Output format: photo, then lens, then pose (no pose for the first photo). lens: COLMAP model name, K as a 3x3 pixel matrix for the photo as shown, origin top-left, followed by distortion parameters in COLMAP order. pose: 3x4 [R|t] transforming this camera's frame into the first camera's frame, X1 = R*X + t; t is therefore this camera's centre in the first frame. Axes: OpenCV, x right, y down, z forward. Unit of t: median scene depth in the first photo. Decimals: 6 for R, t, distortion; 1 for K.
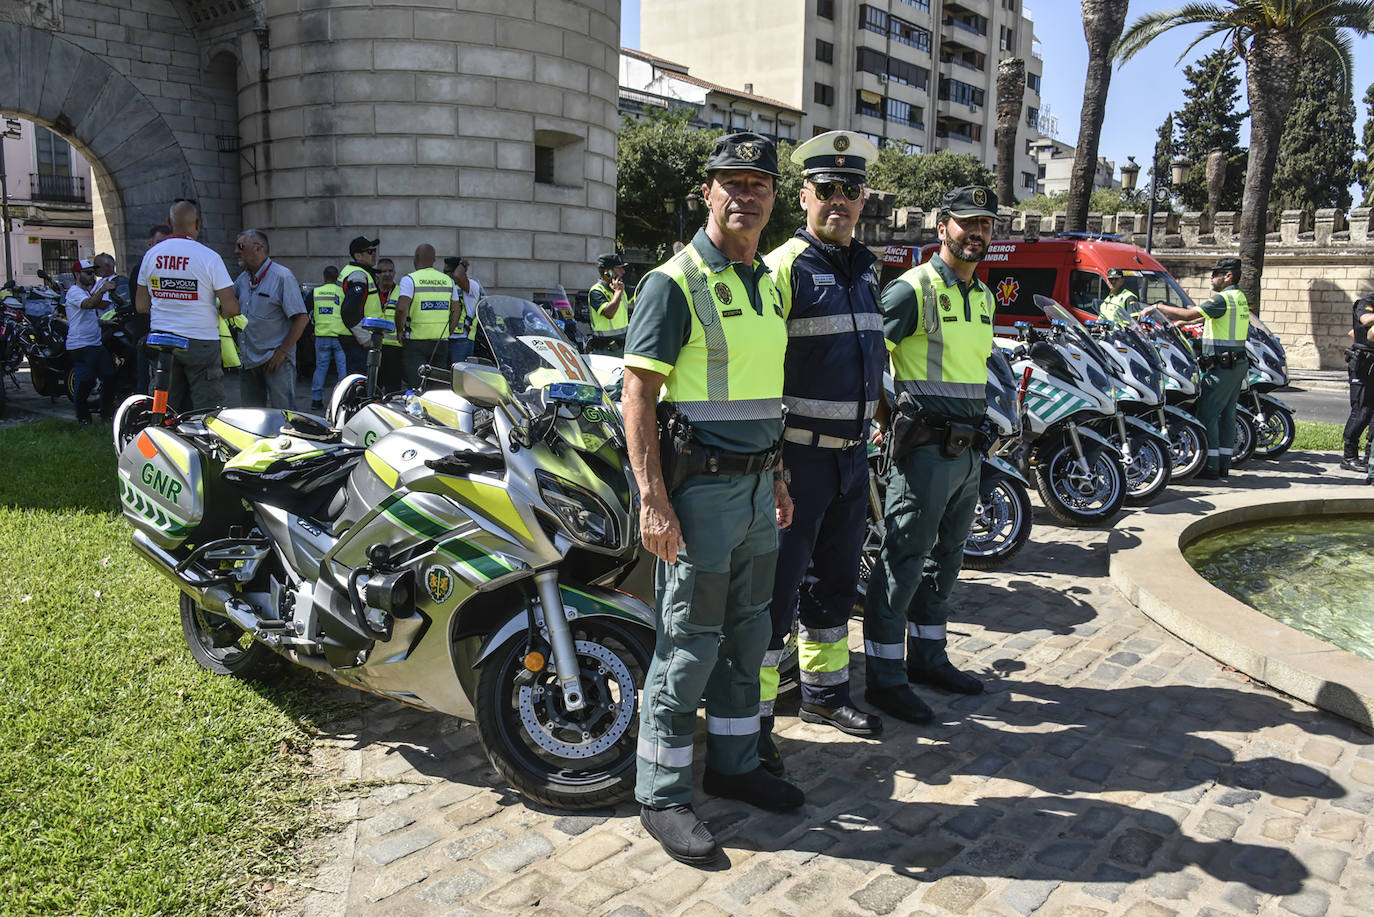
lens RADIAL K [[1085.1, 0, 681.6], [0, 1085.1, 463.5], [0, 0, 1]] dist [-0.031316, -0.014919]
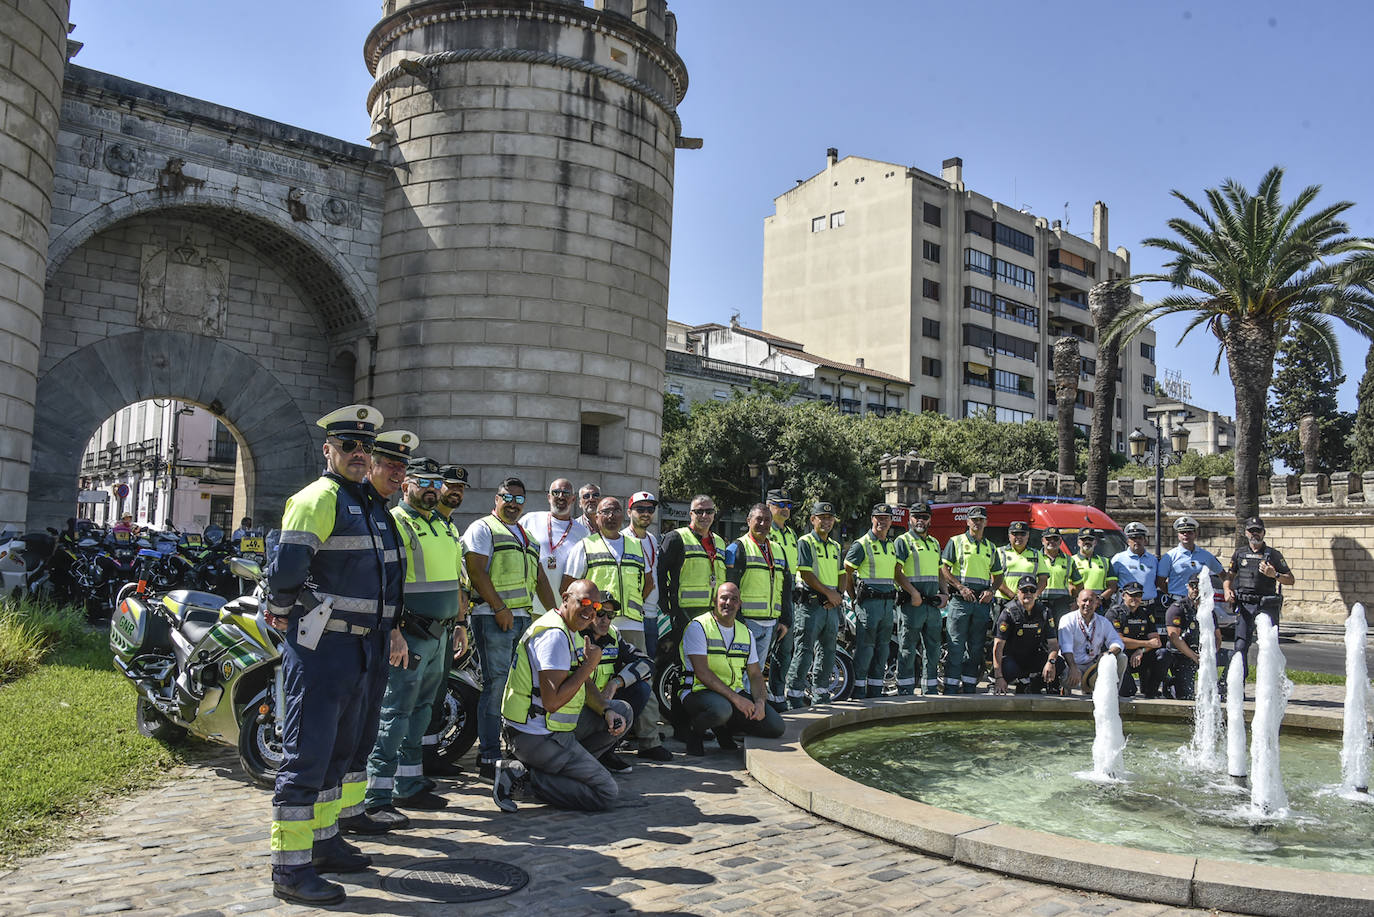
lens RADIAL K [[1085.1, 0, 681.6], [0, 1085.1, 463.5], [0, 0, 1]] dist [-0.031316, -0.014919]
pose [[0.990416, 0.000434, -0.138112, 0.101828], [-0.032967, 0.971832, -0.233359, 0.020546], [0.134121, 0.235676, 0.962532, -0.103058]]
